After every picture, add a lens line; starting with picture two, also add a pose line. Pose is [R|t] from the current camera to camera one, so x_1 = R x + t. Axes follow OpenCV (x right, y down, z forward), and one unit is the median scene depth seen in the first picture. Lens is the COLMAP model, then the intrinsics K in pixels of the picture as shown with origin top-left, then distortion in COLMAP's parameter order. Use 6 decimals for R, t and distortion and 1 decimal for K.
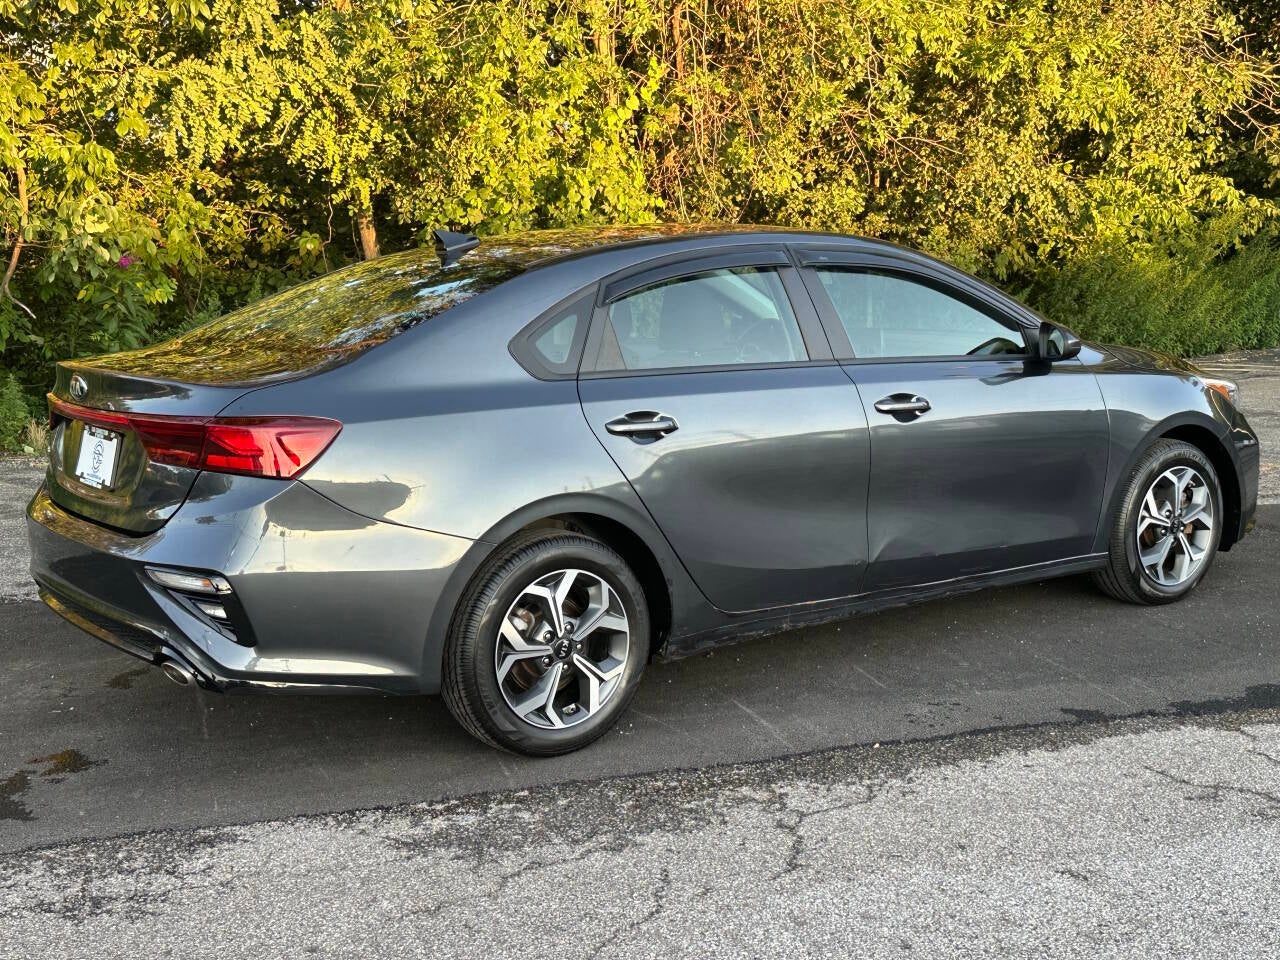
lens RADIAL K [[1573.5, 0, 646.8], [0, 1573.5, 511.6], [0, 0, 1]] dist [0.107155, 0.000000]
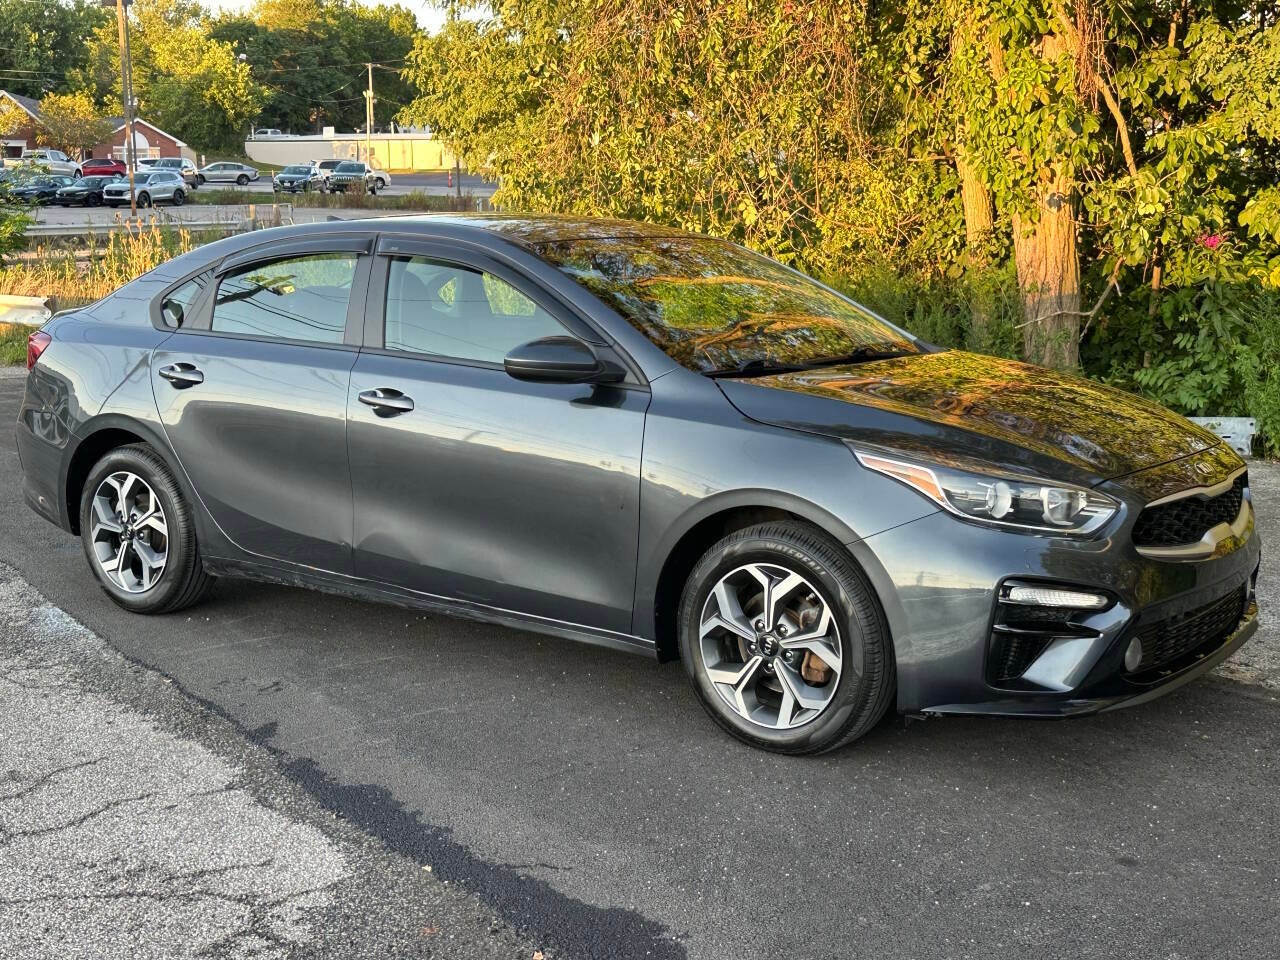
lens RADIAL K [[1573.5, 0, 631.0], [0, 1573.5, 484.9], [0, 0, 1]] dist [0.107155, 0.000000]
pose [[0.310270, 0.174738, -0.934451, 1.236090], [-0.172578, 0.976982, 0.125389, -0.179651], [0.934853, 0.122362, 0.333284, 0.886101]]
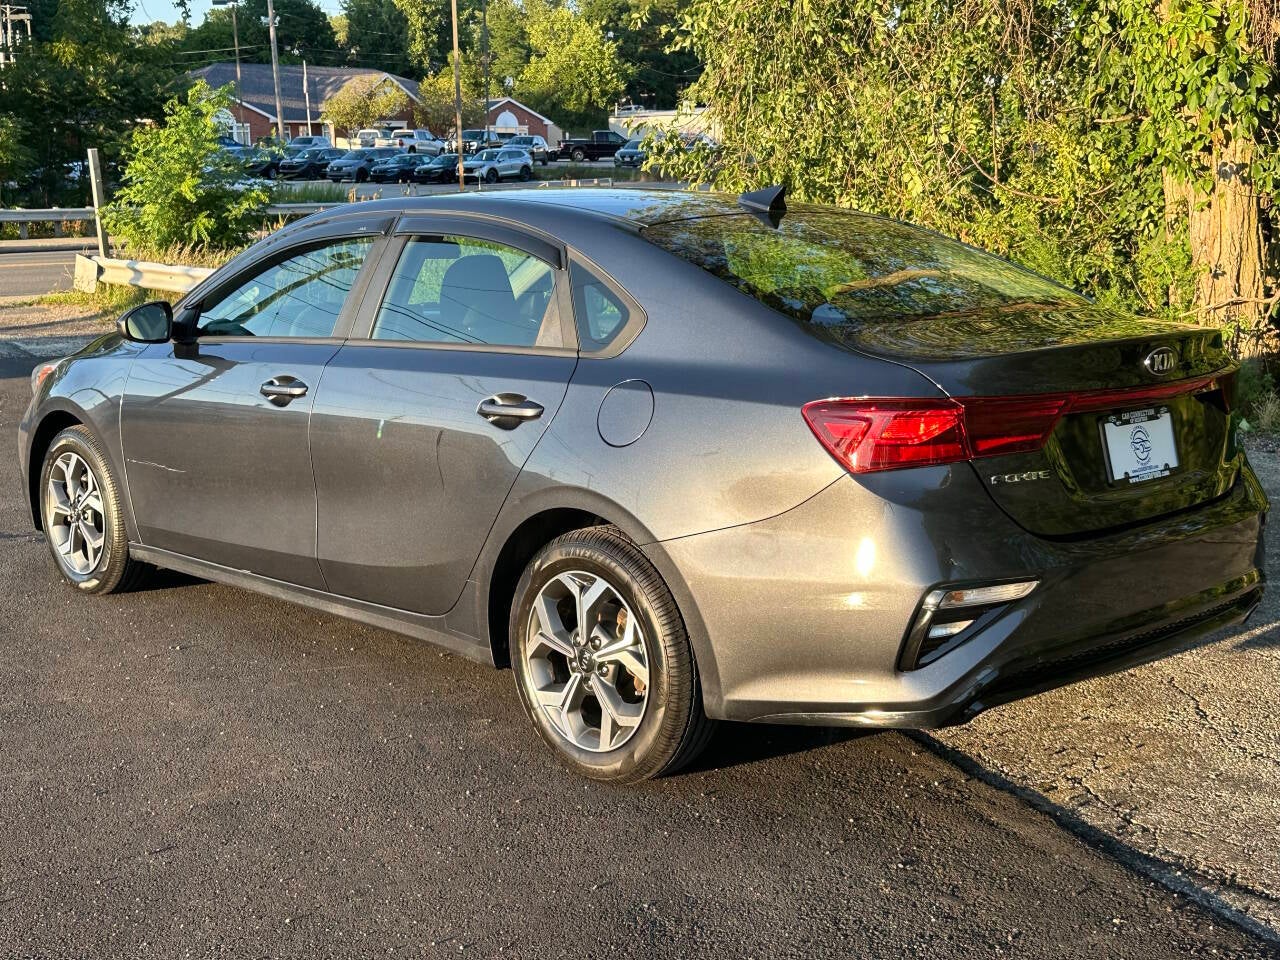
lens RADIAL K [[1573.5, 0, 622.7], [0, 1573.5, 489.9], [0, 0, 1]] dist [0.107155, 0.000000]
pose [[0.081248, 0.201226, -0.976169, 1.168491], [-0.173483, 0.967312, 0.184961, -0.254074], [0.981480, 0.154321, 0.113501, 1.304732]]
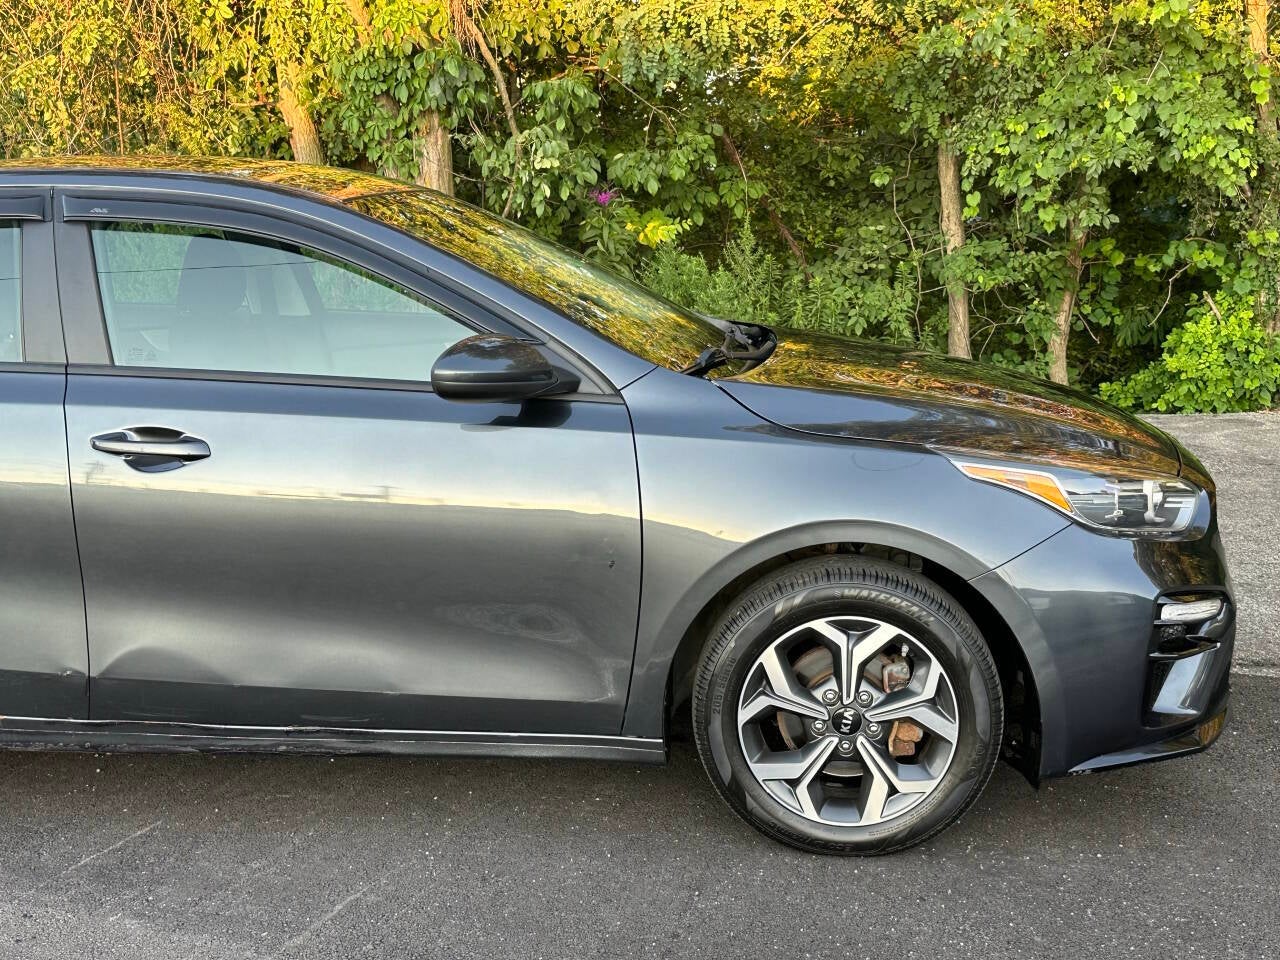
lens RADIAL K [[1573.5, 0, 642.5], [0, 1573.5, 483.9], [0, 0, 1]] dist [0.107155, 0.000000]
pose [[0.769394, 0.135750, -0.624183, 0.781288], [-0.119685, 0.990488, 0.067887, -0.129642], [0.627462, 0.022474, 0.778323, 0.671500]]
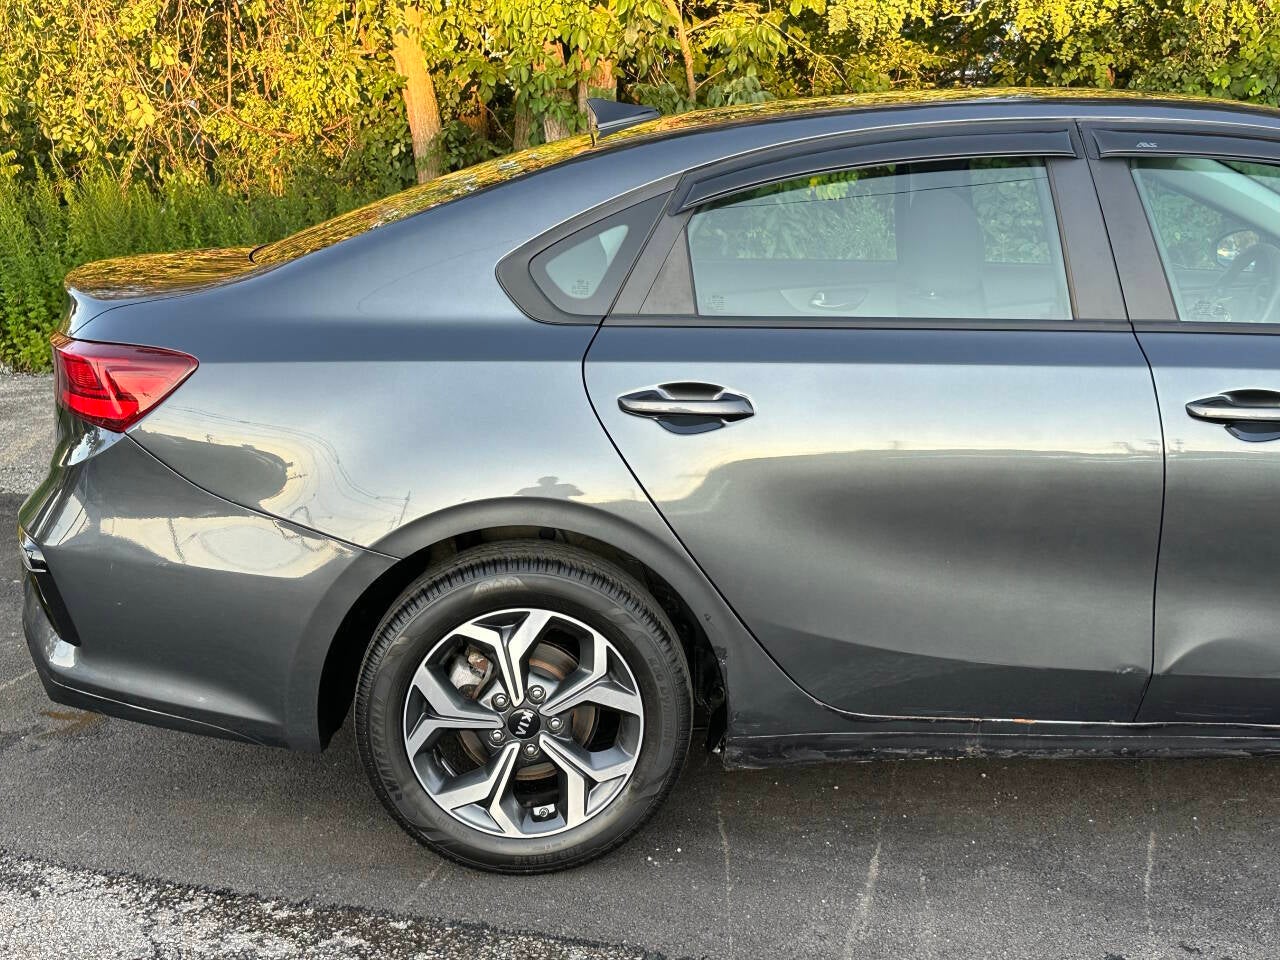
lens RADIAL K [[1573.5, 0, 636.0], [0, 1573.5, 488.5], [0, 0, 1]] dist [0.107155, 0.000000]
pose [[0.835840, 0.136456, -0.531743, 0.307775], [-0.110290, 0.990606, 0.080847, -0.067068], [0.537780, -0.008930, 0.843038, 0.430224]]
